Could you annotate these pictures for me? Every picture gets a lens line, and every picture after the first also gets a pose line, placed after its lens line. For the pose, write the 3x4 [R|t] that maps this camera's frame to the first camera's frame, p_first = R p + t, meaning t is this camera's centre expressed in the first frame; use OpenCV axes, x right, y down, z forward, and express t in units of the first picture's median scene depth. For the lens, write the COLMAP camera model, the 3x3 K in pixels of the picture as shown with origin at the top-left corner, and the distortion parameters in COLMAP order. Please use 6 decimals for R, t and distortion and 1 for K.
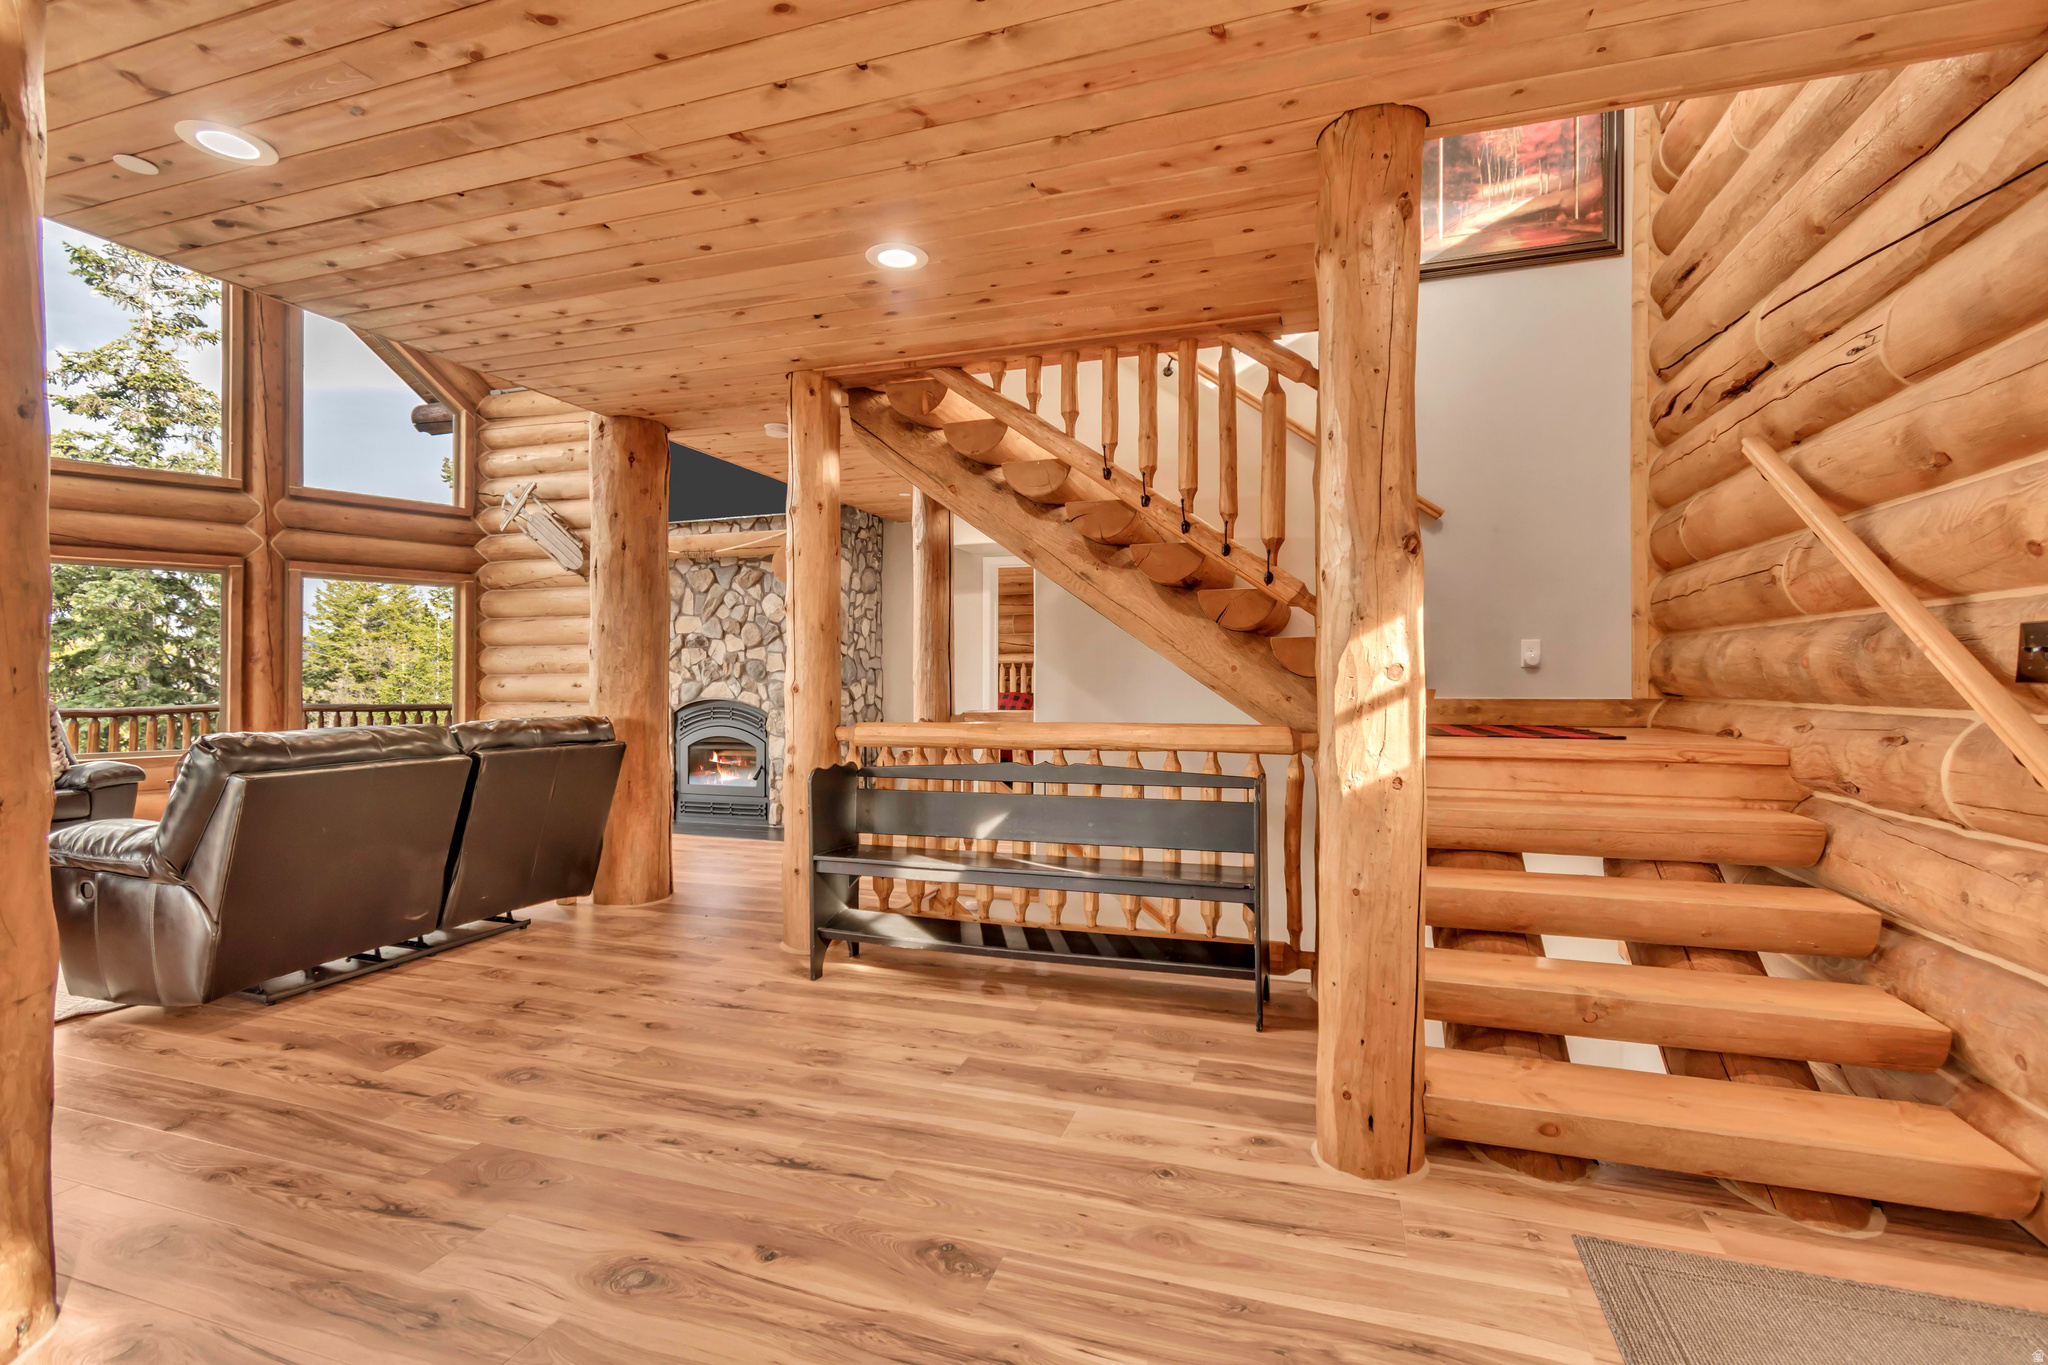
lens RADIAL K [[922.4, 0, 1025.0], [0, 922.4, 679.4], [0, 0, 1]] dist [0.006035, -0.002253]
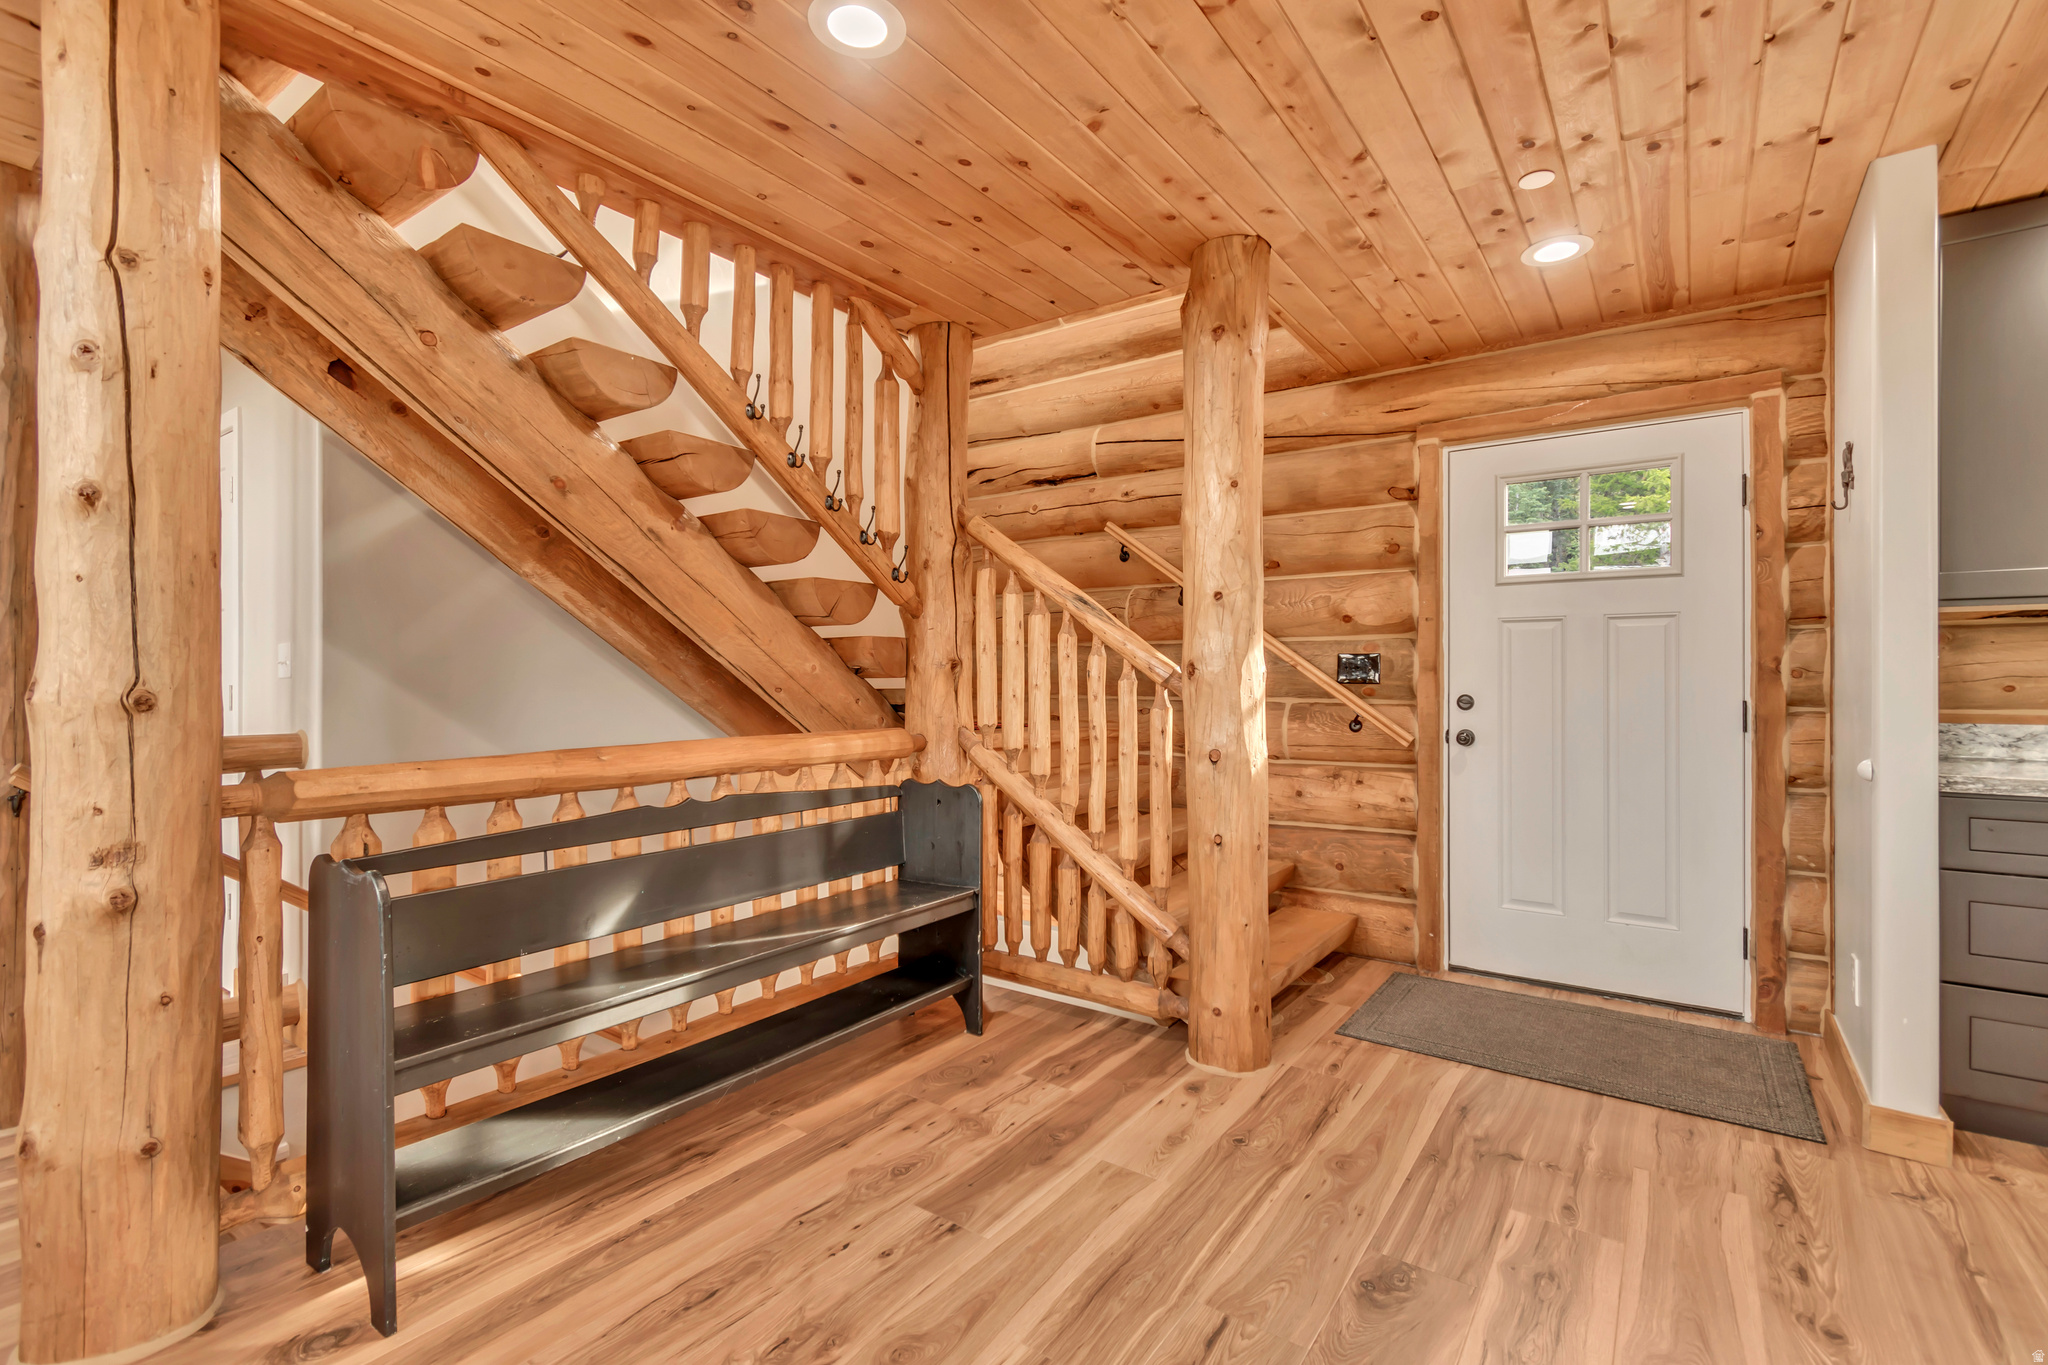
lens RADIAL K [[922.4, 0, 1024.3], [0, 922.4, 680.9], [0, 0, 1]] dist [0.006035, -0.002253]
pose [[0.295495, -0.000059, 0.955344, -0.762817], [-0.000147, 1.000000, 0.000108, 0.000691], [-0.955344, -0.000172, 0.295495, 0.743972]]
